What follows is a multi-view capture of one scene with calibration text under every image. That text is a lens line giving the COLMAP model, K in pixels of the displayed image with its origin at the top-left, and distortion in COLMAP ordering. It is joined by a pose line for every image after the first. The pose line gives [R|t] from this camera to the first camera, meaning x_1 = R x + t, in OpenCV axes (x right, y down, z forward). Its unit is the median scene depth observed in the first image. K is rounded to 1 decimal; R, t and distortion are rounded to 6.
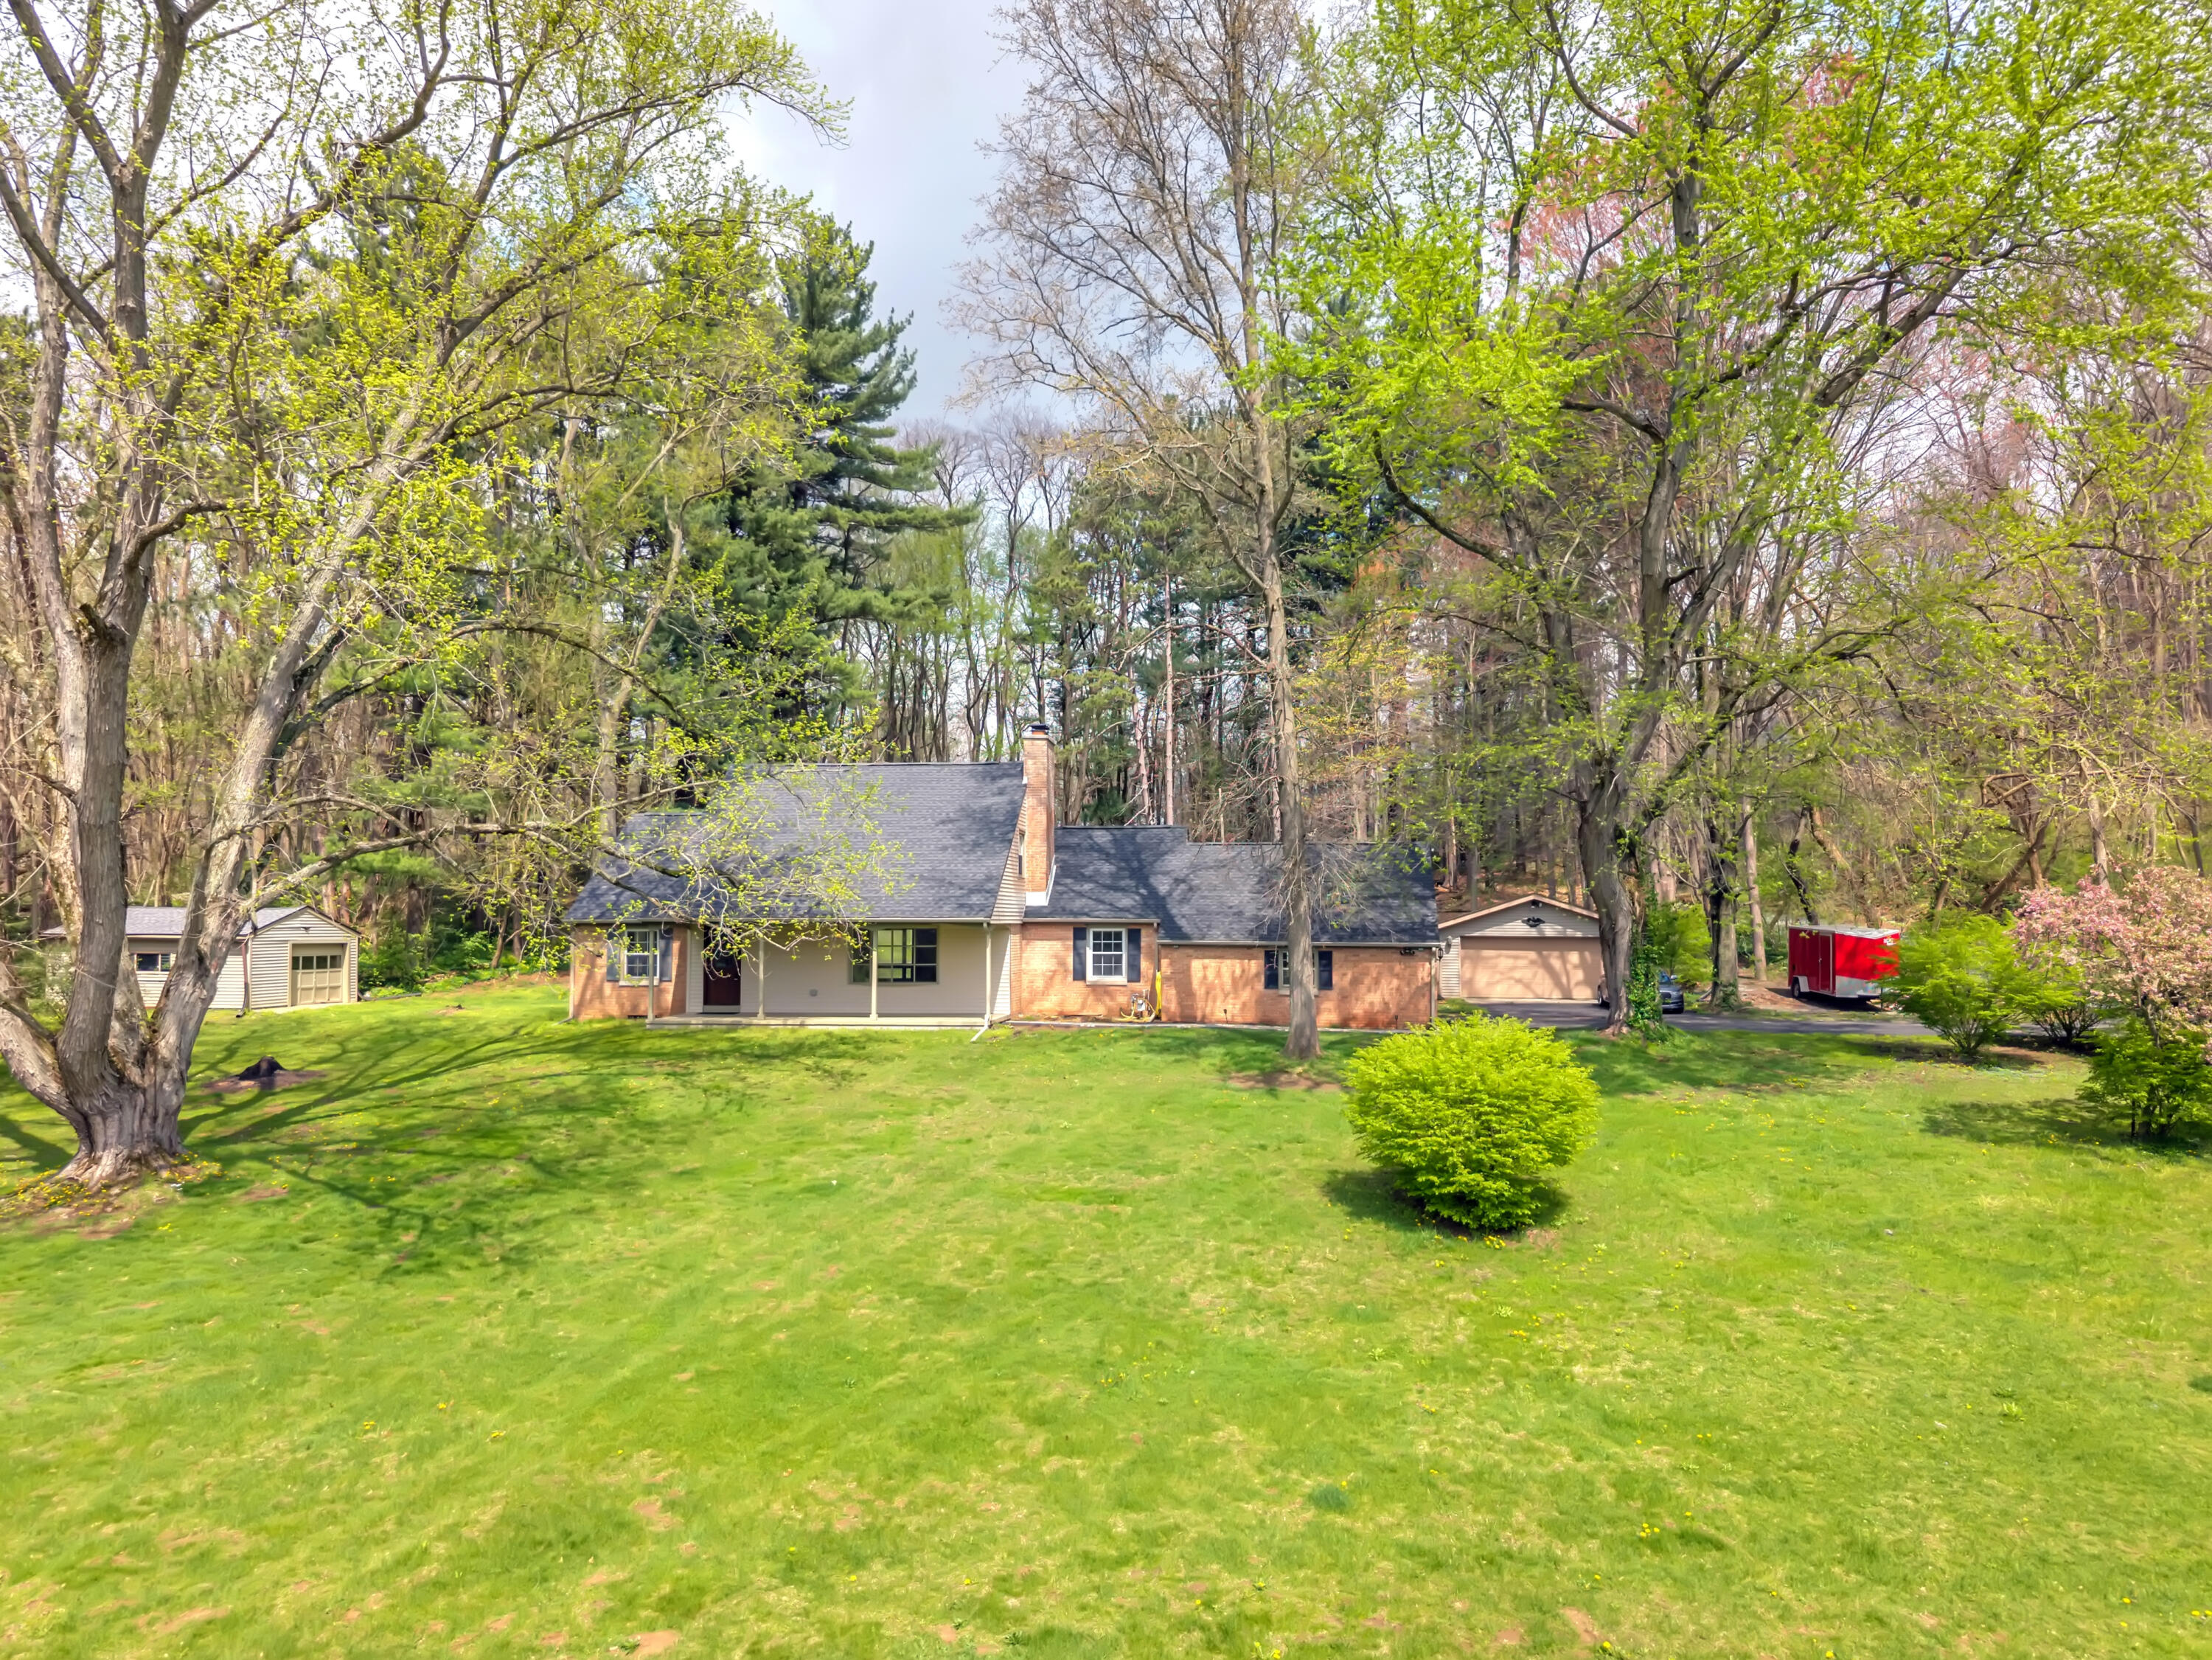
lens RADIAL K [[1558.7, 0, 1169.0], [0, 1558.7, 919.9], [0, 0, 1]] dist [0.016381, -0.027352]
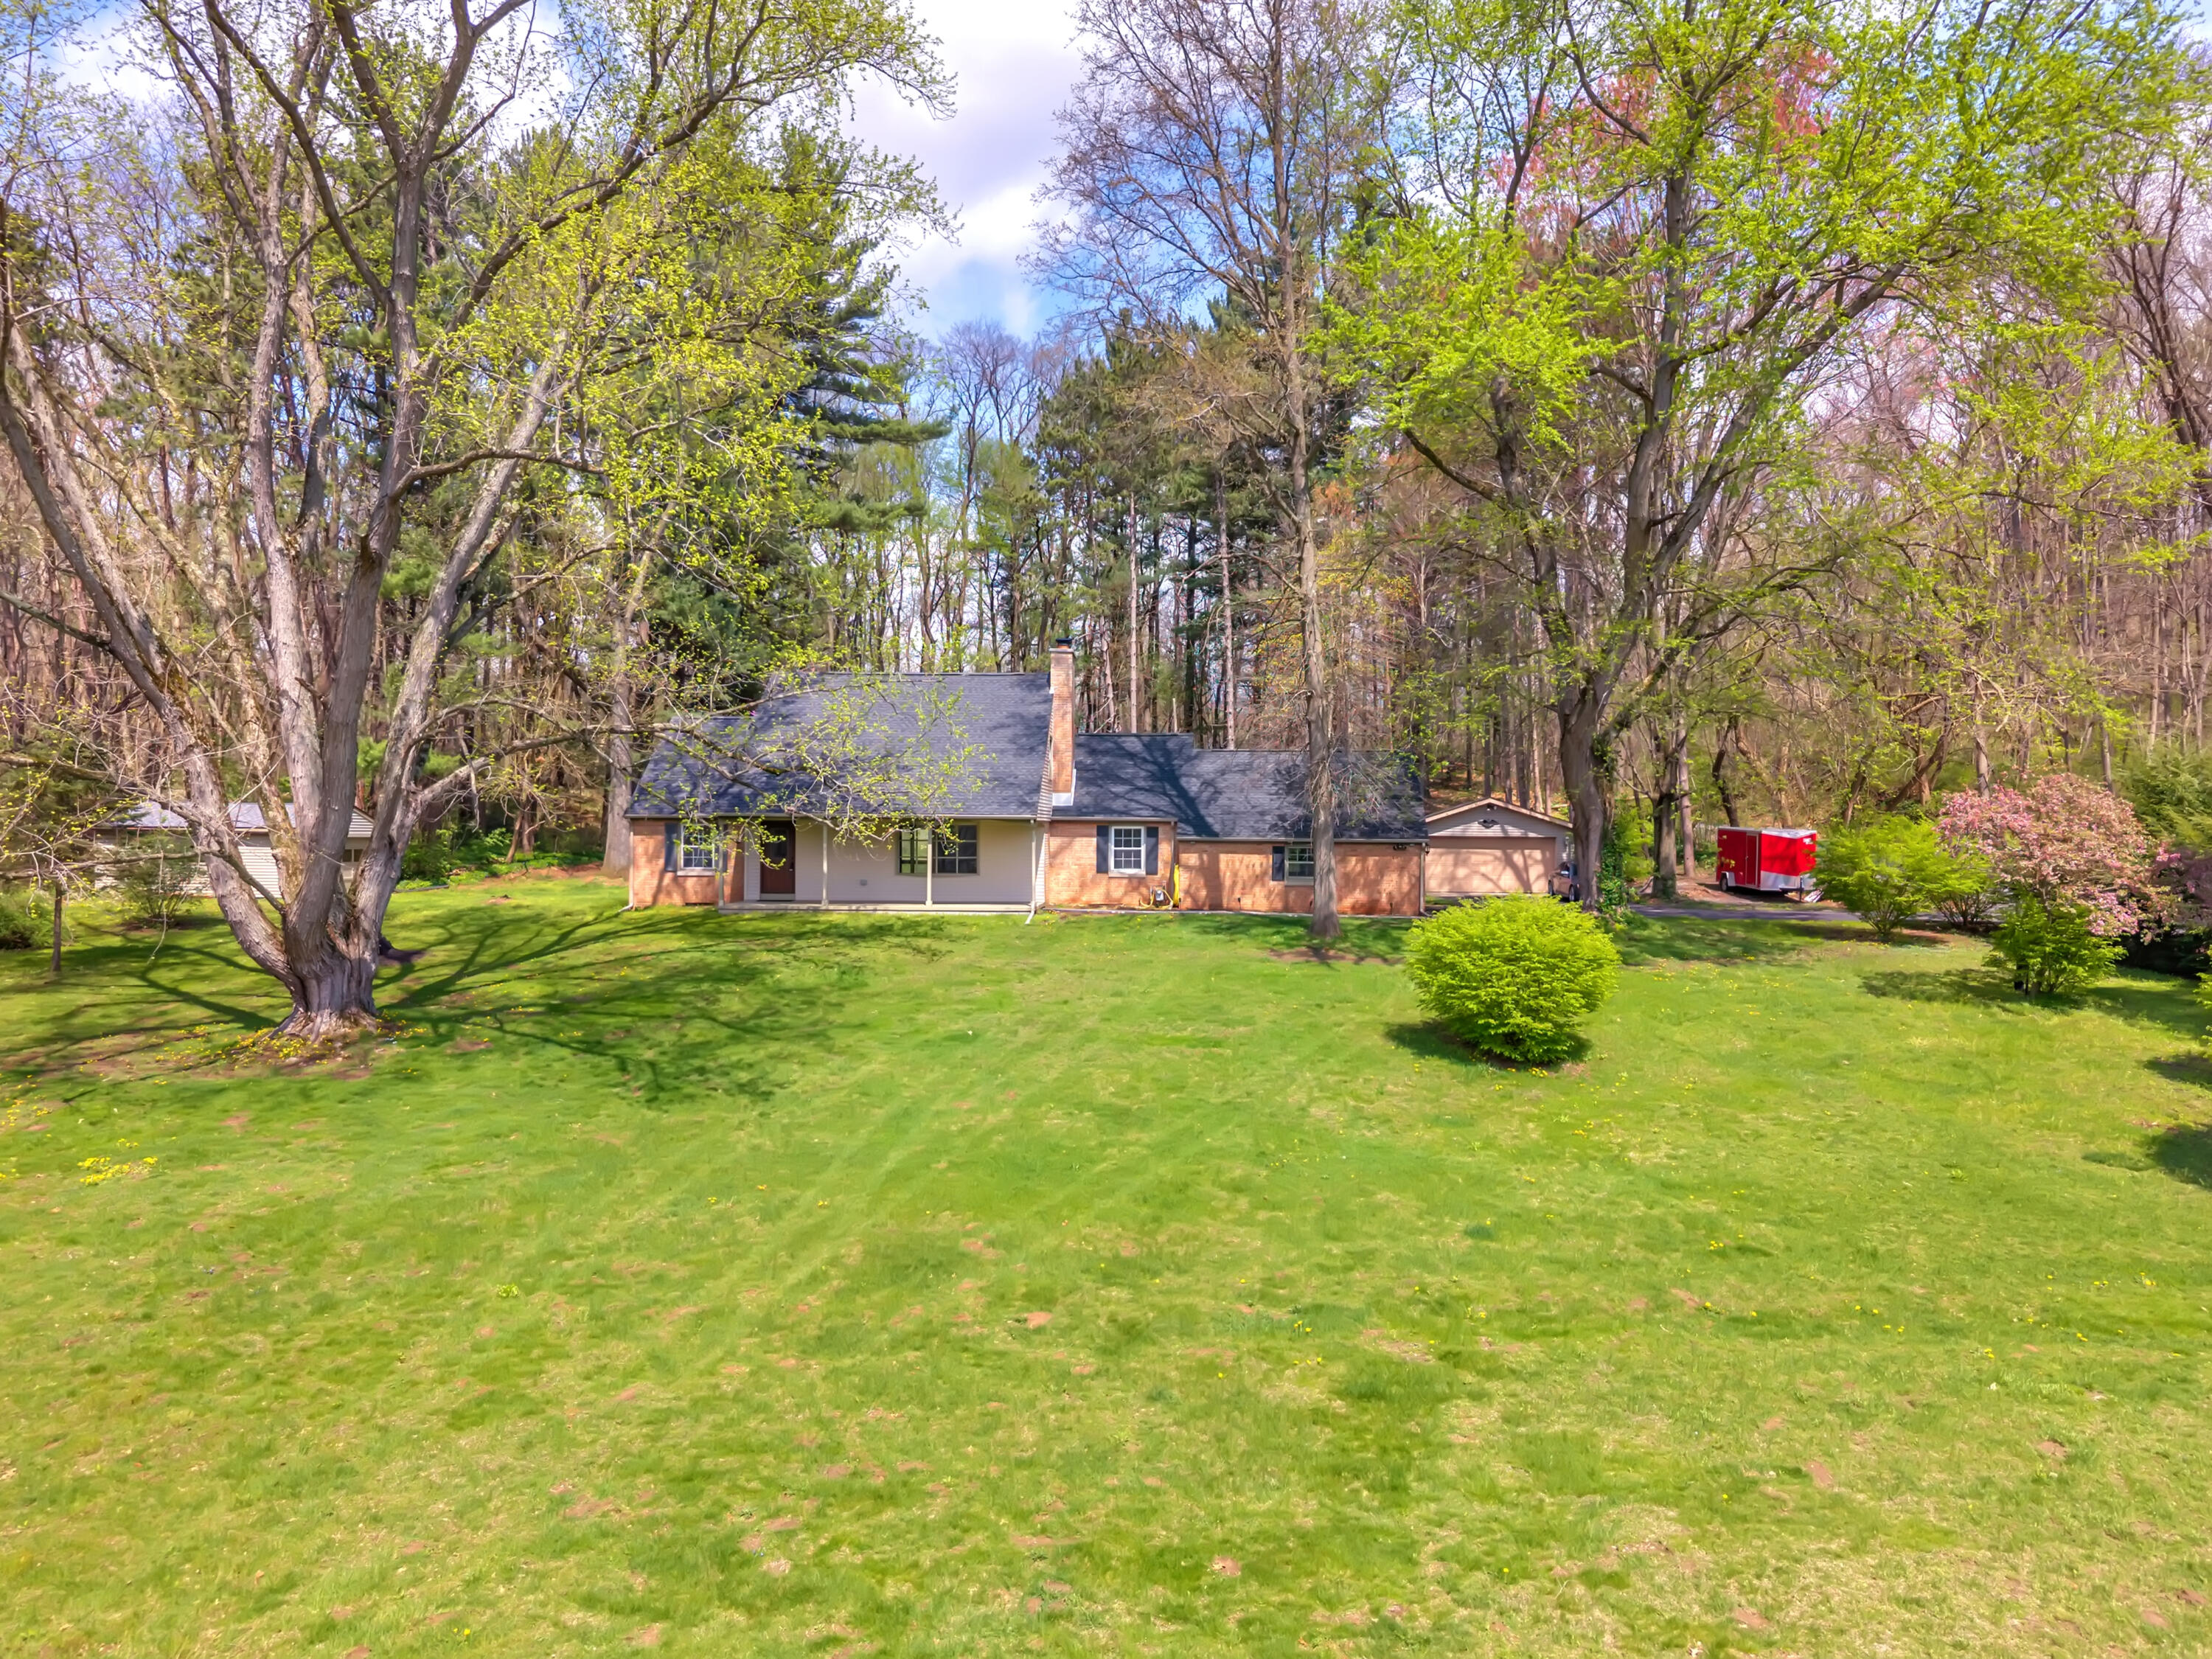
lens RADIAL K [[1558.6, 0, 1169.0], [0, 1558.6, 919.4], [0, 0, 1]] dist [0.016381, -0.027352]
pose [[0.997462, 0.001015, 0.071196, -0.103306], [-0.005178, 0.998285, 0.058316, 0.008393], [-0.071015, -0.058536, 0.995756, -0.123606]]
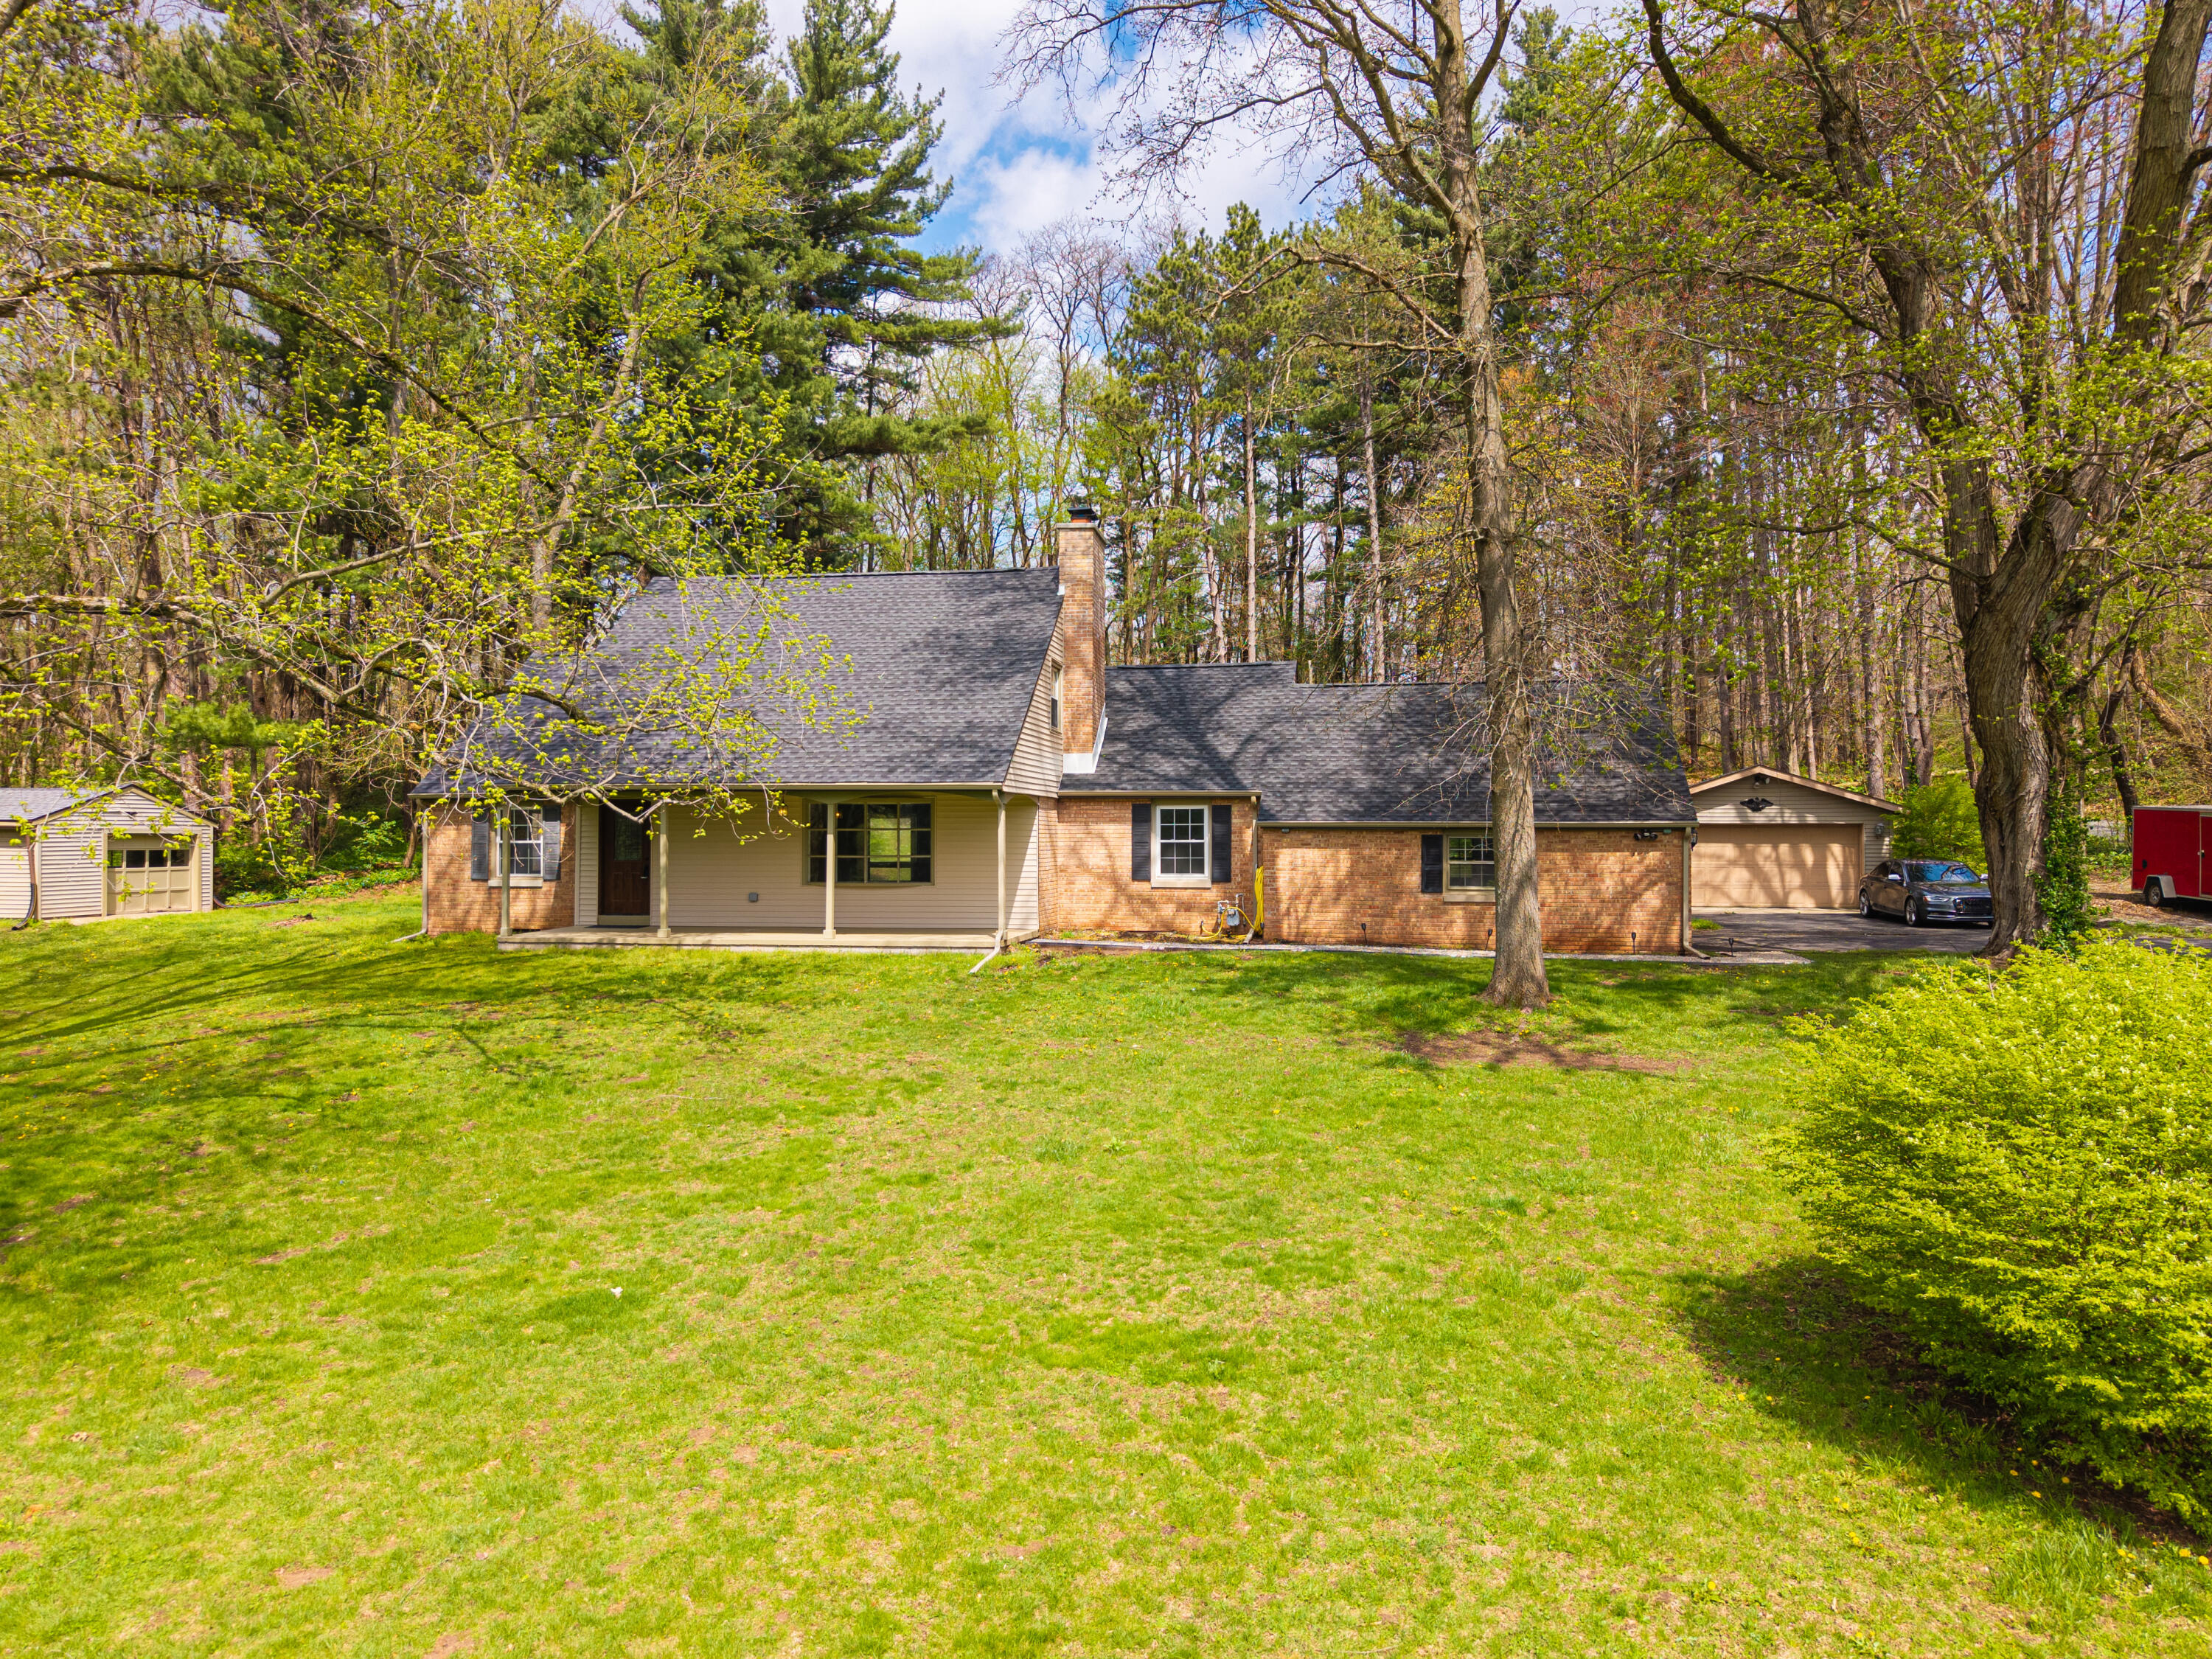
lens RADIAL K [[1543.8, 0, 1106.0], [0, 1543.8, 829.5], [0, 0, 1]] dist [0.004026, -0.001385]
pose [[0.996705, -0.001886, -0.081085, -0.020843], [0.001691, 0.999996, -0.002477, 0.021250], [0.081089, 0.002331, 0.996704, 0.377982]]
